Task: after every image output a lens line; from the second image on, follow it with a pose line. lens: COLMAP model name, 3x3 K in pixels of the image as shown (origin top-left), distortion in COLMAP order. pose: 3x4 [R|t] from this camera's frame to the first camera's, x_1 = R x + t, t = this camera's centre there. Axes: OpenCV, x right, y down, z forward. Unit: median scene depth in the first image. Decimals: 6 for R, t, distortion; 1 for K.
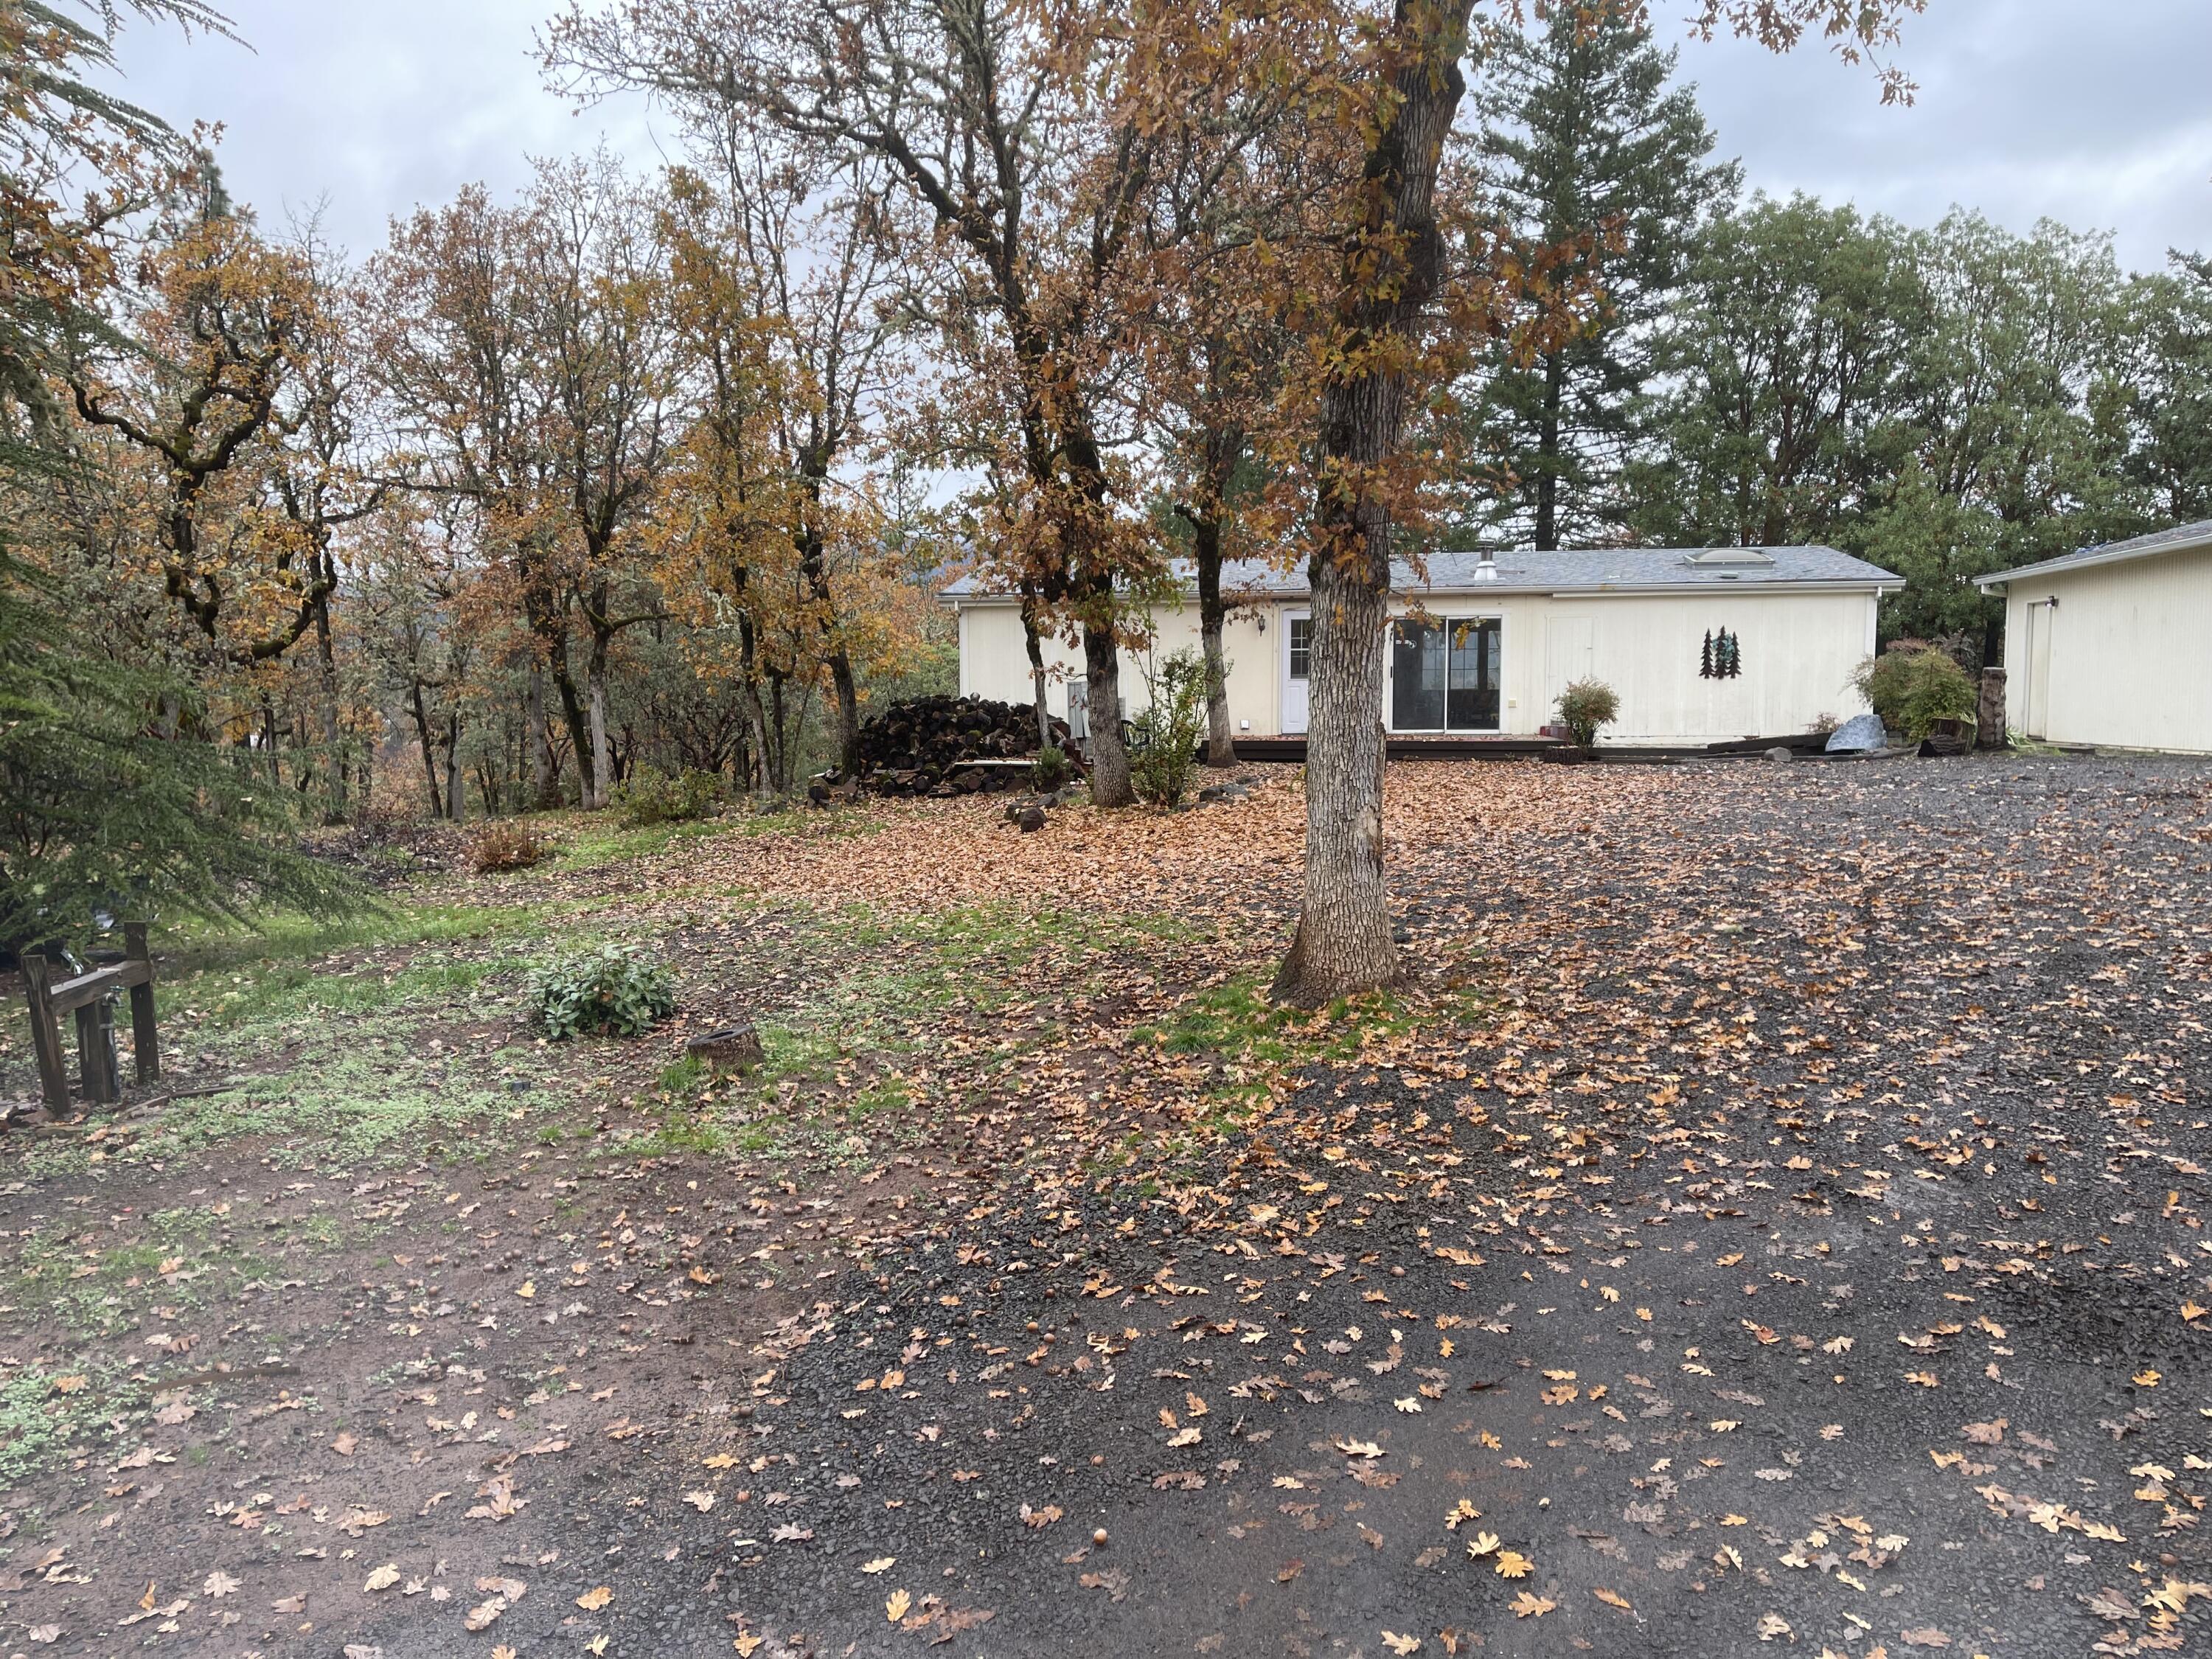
lens RADIAL K [[1670.4, 0, 1115.1], [0, 1670.4, 845.0], [0, 0, 1]] dist [0.128020, -0.177146]
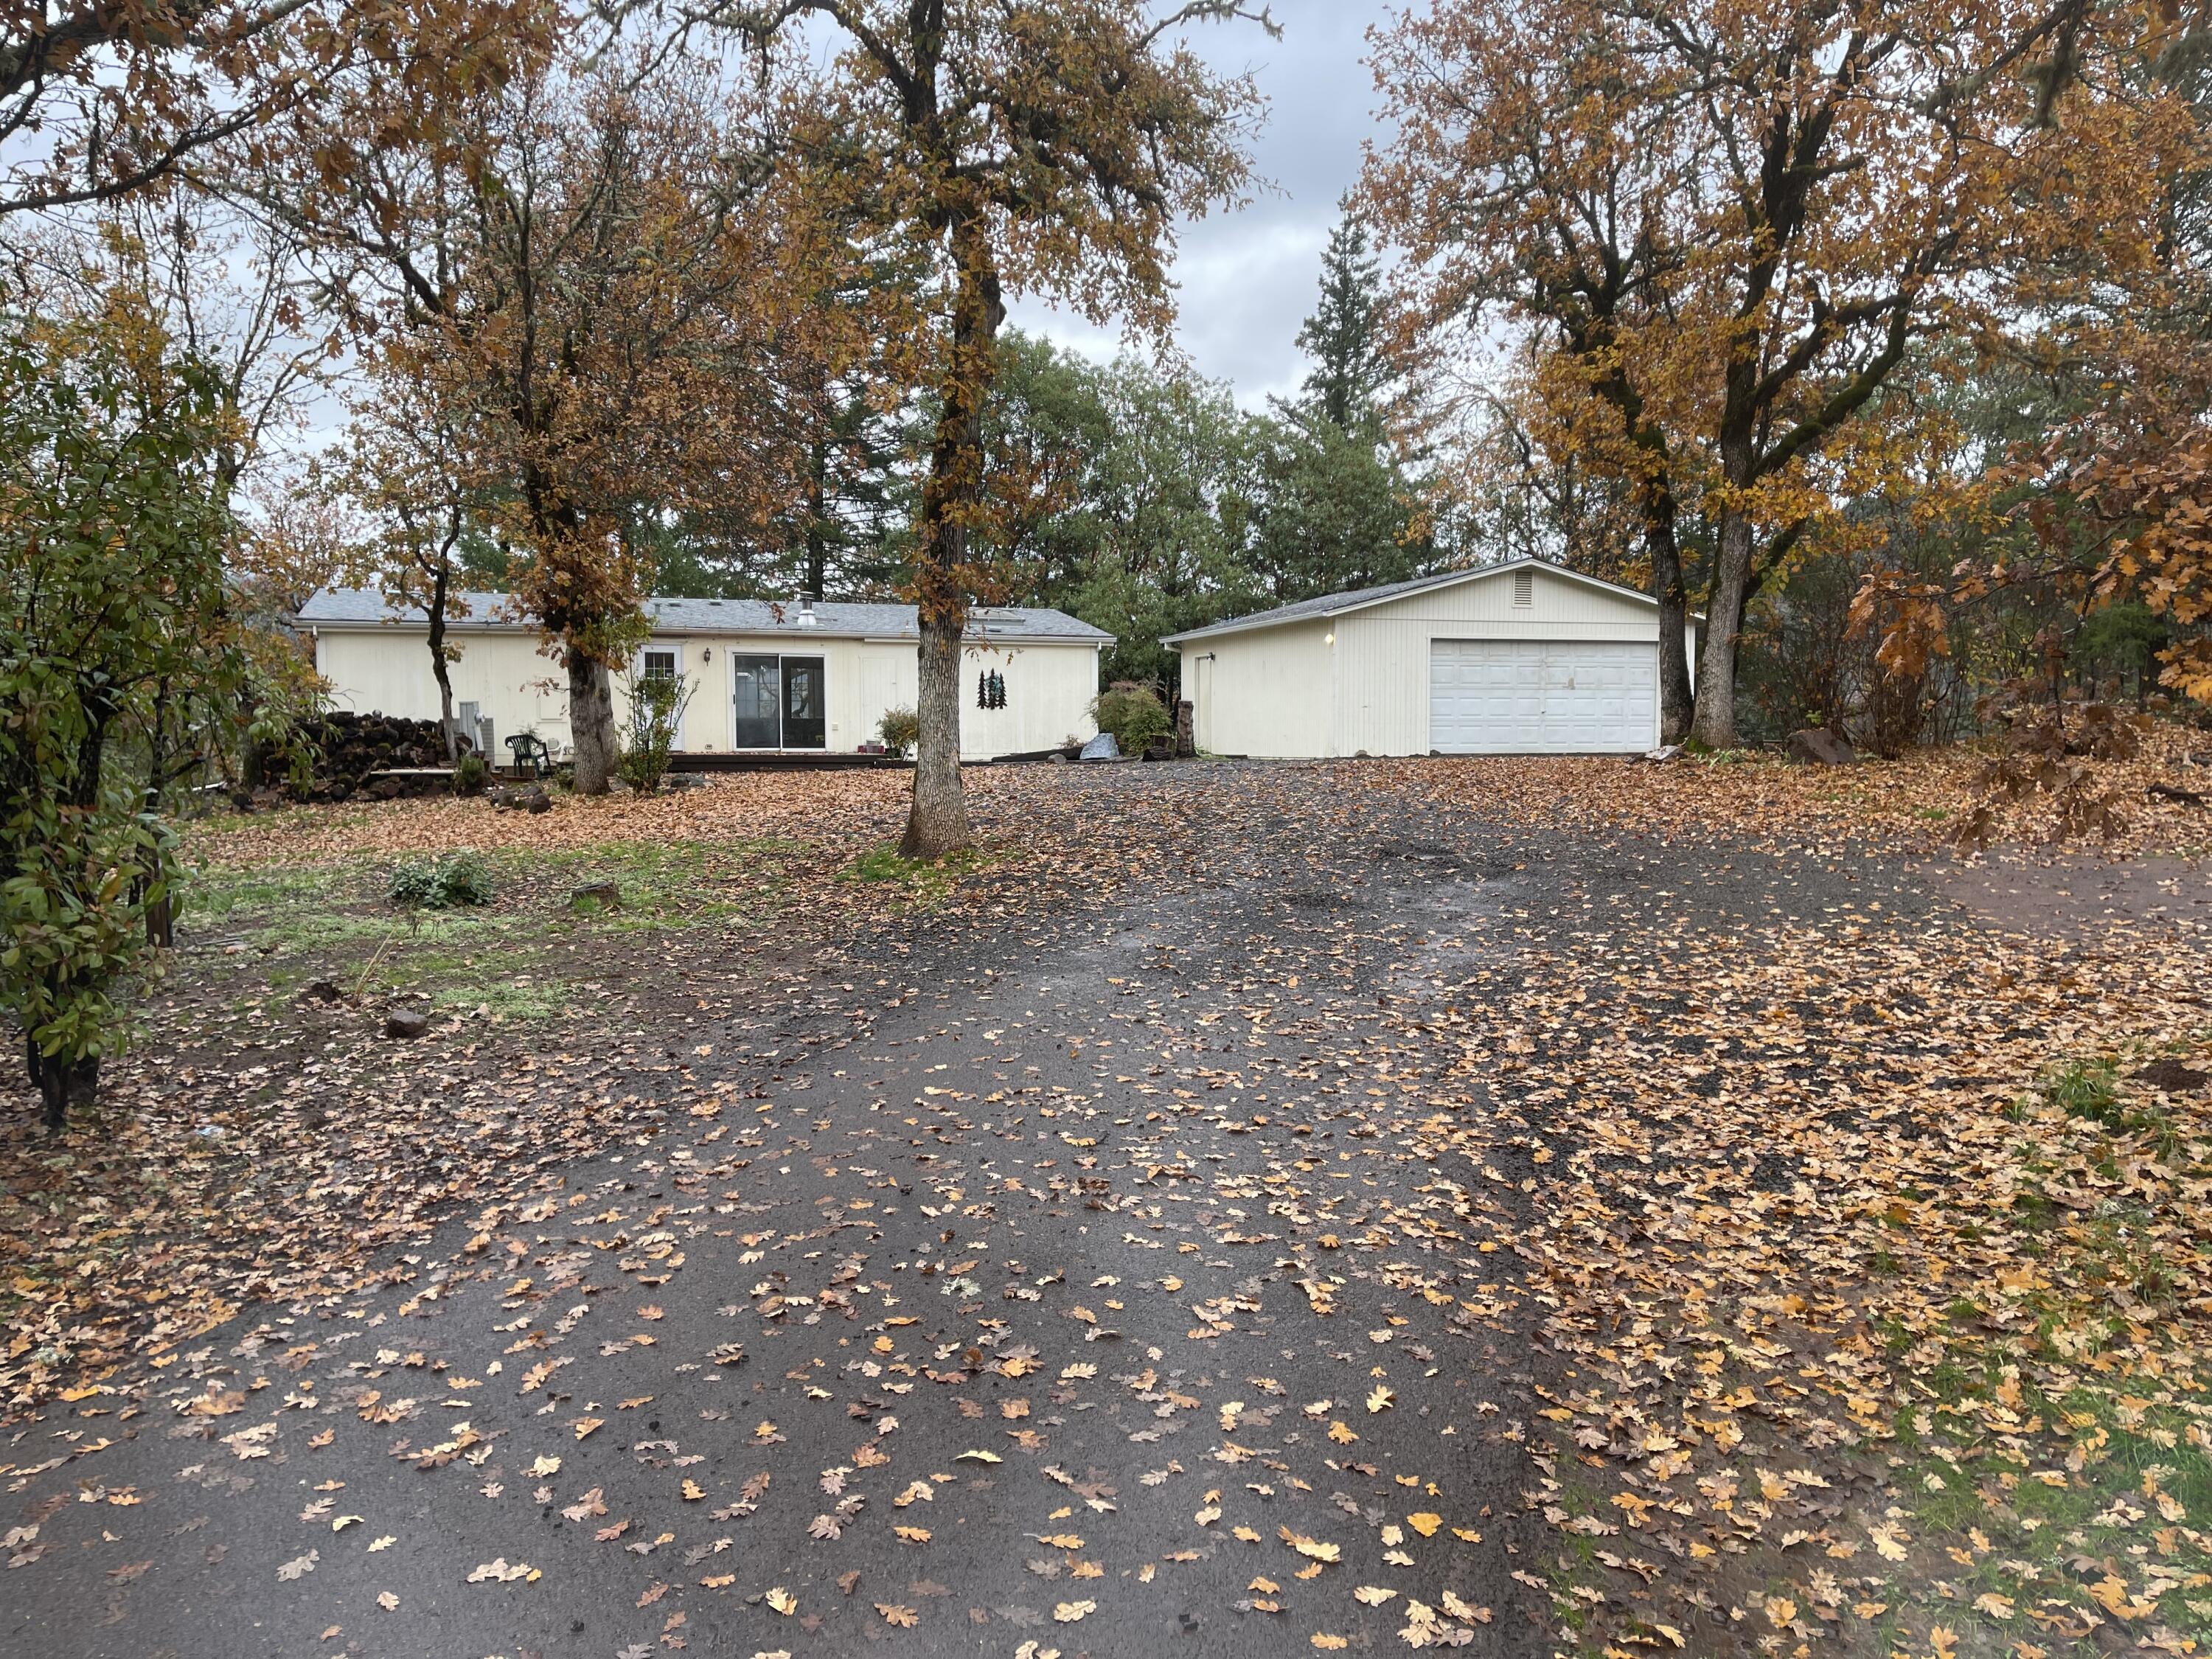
lens RADIAL K [[1670.4, 0, 1115.1], [0, 1670.4, 845.0], [0, 0, 1]] dist [0.128020, -0.177146]
pose [[0.895631, -0.027425, 0.443952, -0.124648], [0.038678, 0.999119, -0.016309, 0.028919], [-0.443114, 0.031777, 0.895902, -0.175296]]
